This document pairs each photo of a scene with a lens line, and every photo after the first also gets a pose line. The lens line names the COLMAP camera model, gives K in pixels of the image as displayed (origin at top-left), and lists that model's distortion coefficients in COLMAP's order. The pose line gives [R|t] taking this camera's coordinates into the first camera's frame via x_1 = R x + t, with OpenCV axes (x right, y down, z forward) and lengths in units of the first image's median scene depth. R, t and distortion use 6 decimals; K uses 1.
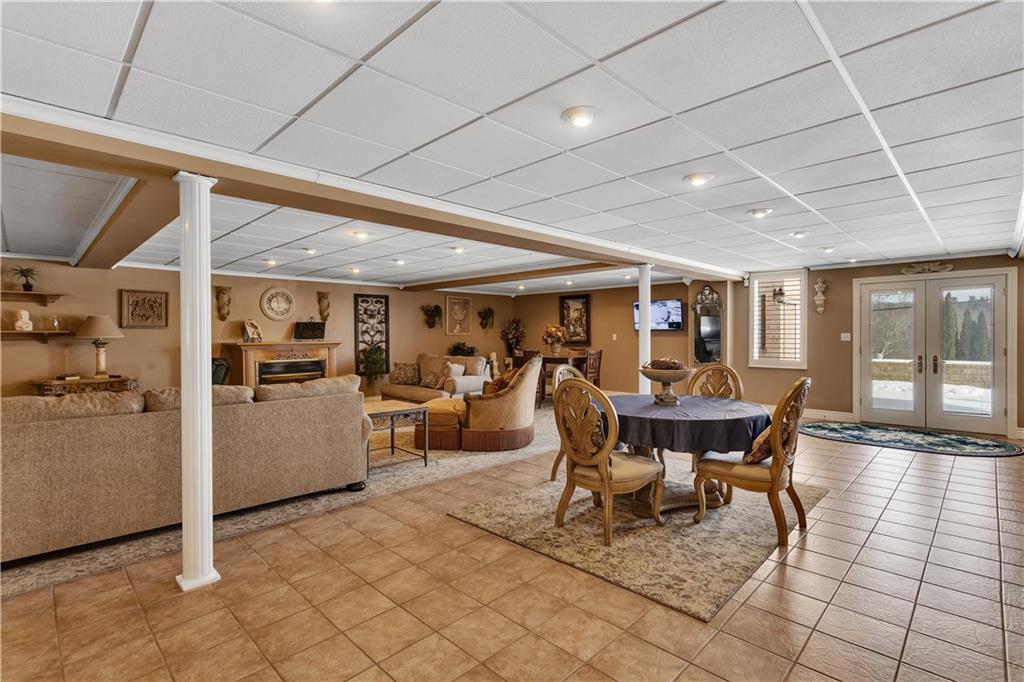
lens RADIAL K [[479.4, 0, 506.2], [0, 479.4, 337.0], [0, 0, 1]] dist [0.004743, 0.000877]
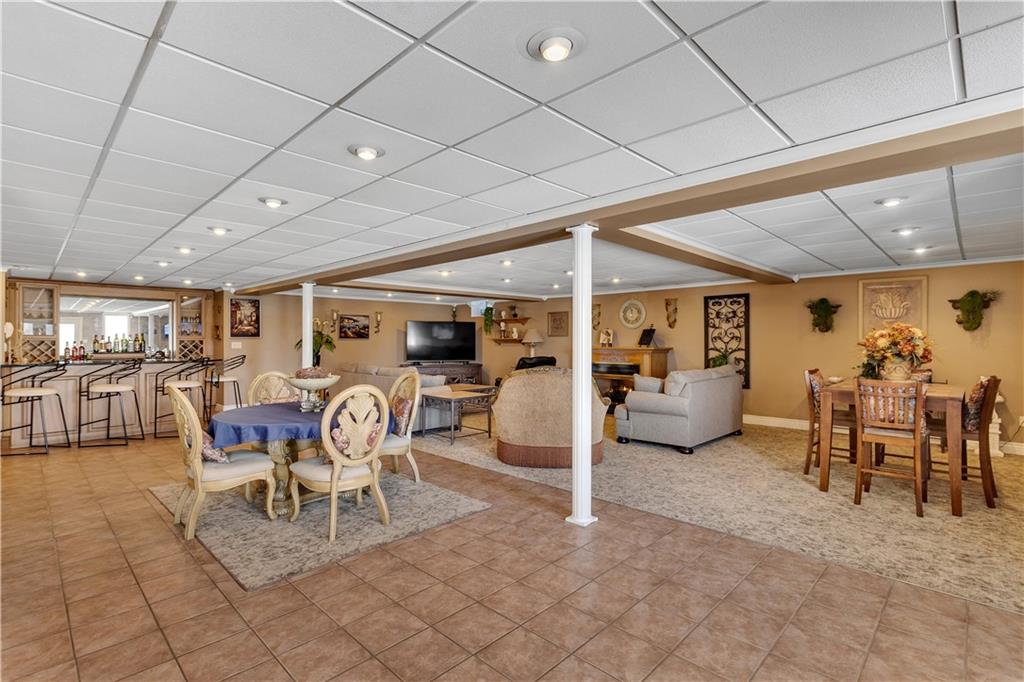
lens RADIAL K [[479.4, 0, 506.3], [0, 479.4, 339.7], [0, 0, 1]] dist [0.004743, 0.000877]
pose [[0.007873, 0.004238, -0.999960, 0.593973], [-0.005084, 0.999978, 0.004198, -0.009418], [0.999956, 0.005051, 0.007895, 0.608414]]
